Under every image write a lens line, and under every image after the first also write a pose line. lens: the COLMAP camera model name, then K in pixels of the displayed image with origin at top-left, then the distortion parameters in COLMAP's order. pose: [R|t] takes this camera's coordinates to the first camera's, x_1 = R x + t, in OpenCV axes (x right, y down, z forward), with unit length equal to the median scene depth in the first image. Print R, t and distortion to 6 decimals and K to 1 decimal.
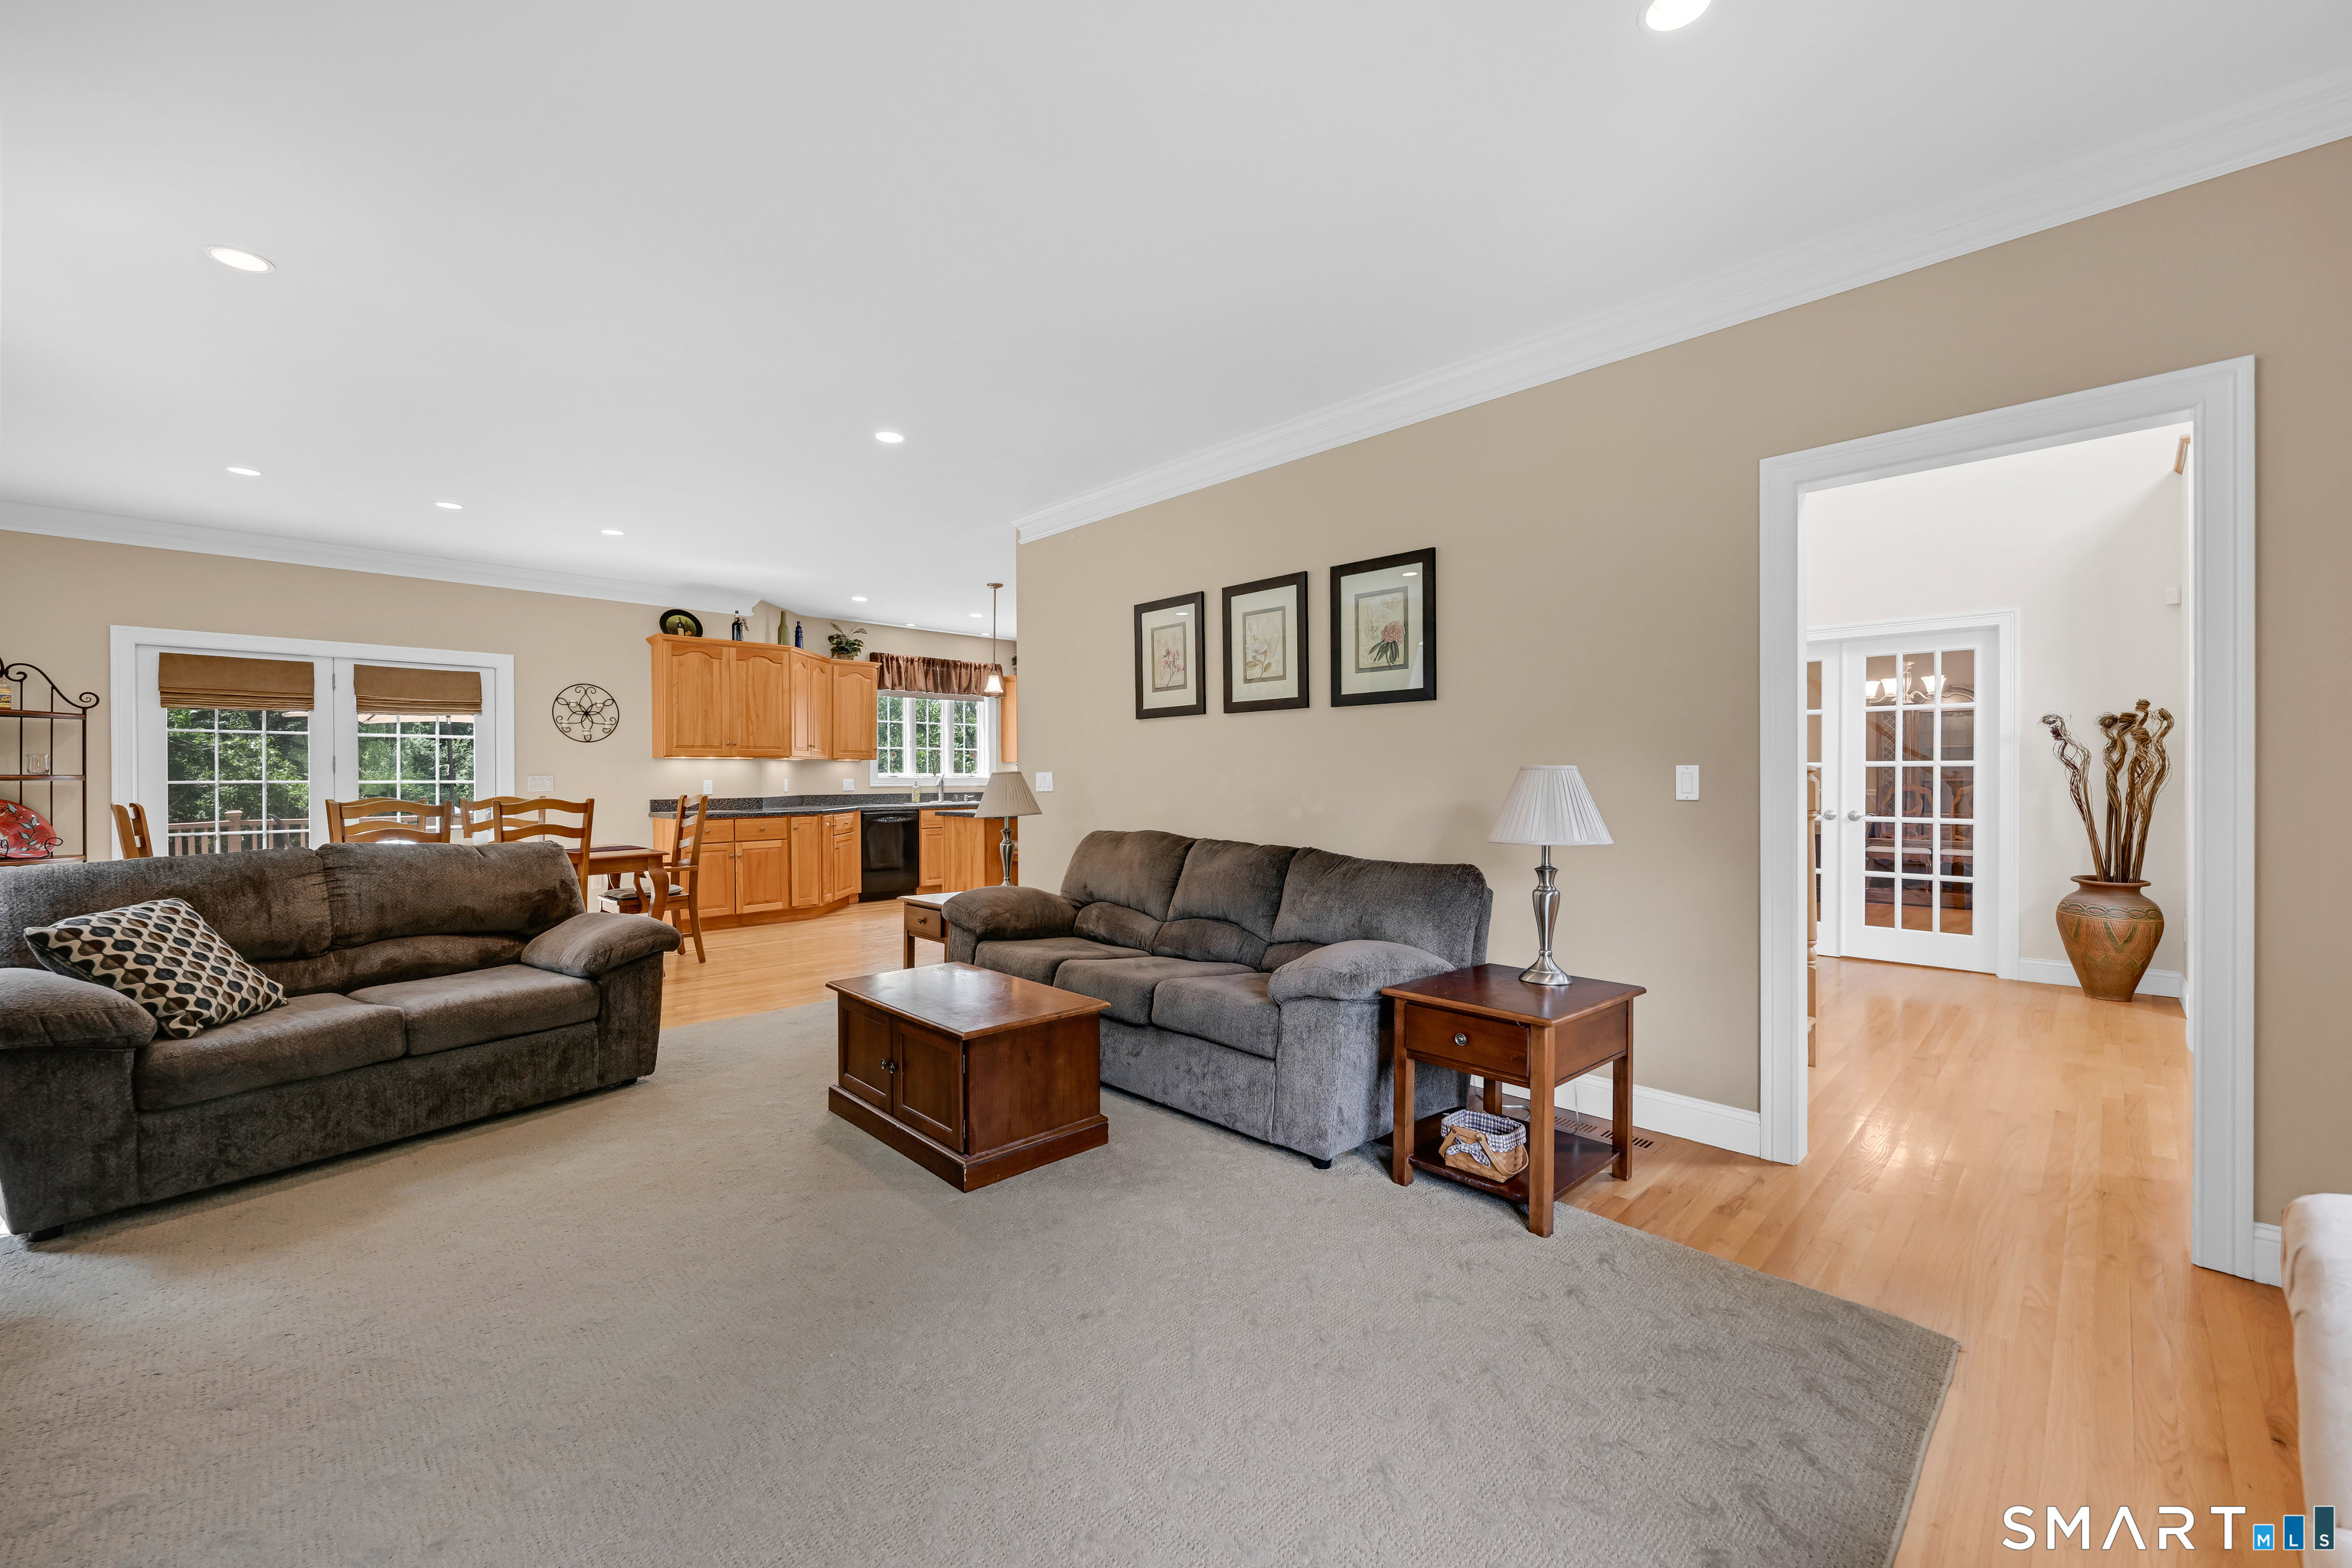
lens RADIAL K [[945.3, 0, 1176.0], [0, 945.3, 784.0], [0, 0, 1]] dist [0.002099, 0.000252]
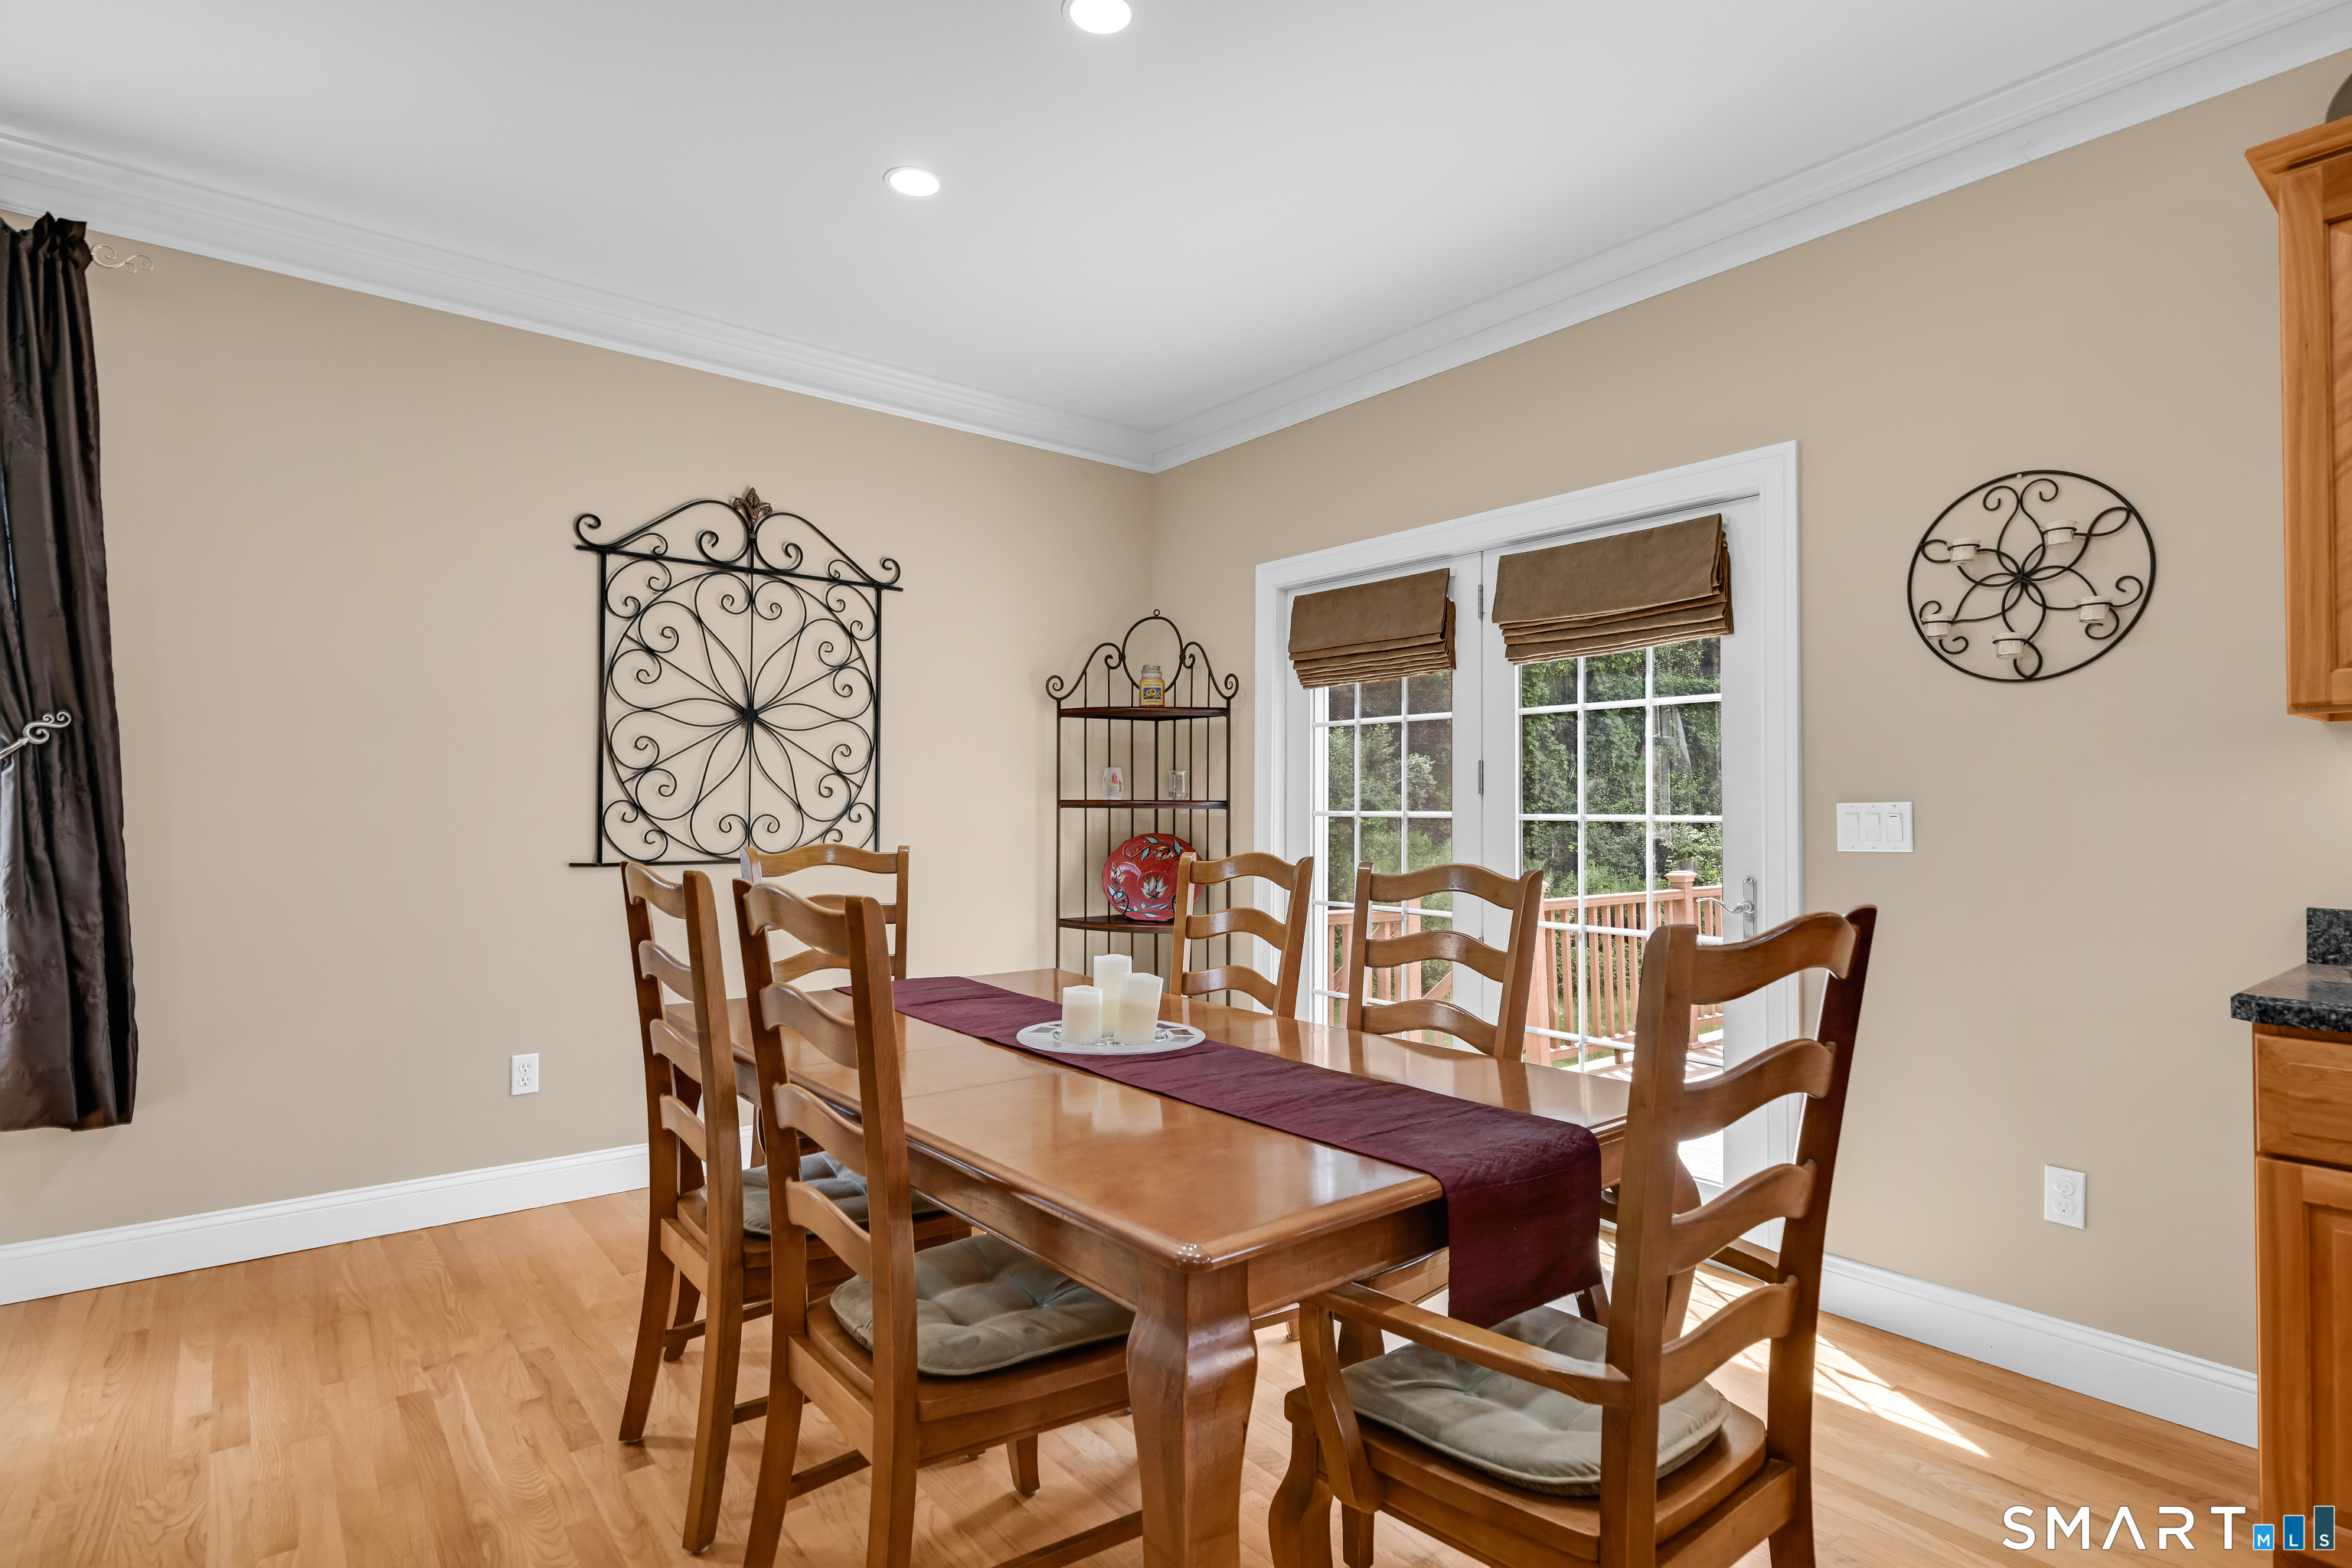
lens RADIAL K [[1185.5, 0, 1146.9], [0, 1185.5, 792.6], [0, 0, 1]] dist [-0.001960, -0.000602]
pose [[-0.084986, -0.015559, -0.996261, -0.270452], [-0.016873, 0.999757, -0.014174, -0.002295], [0.996239, 0.015606, -0.085228, 0.821705]]
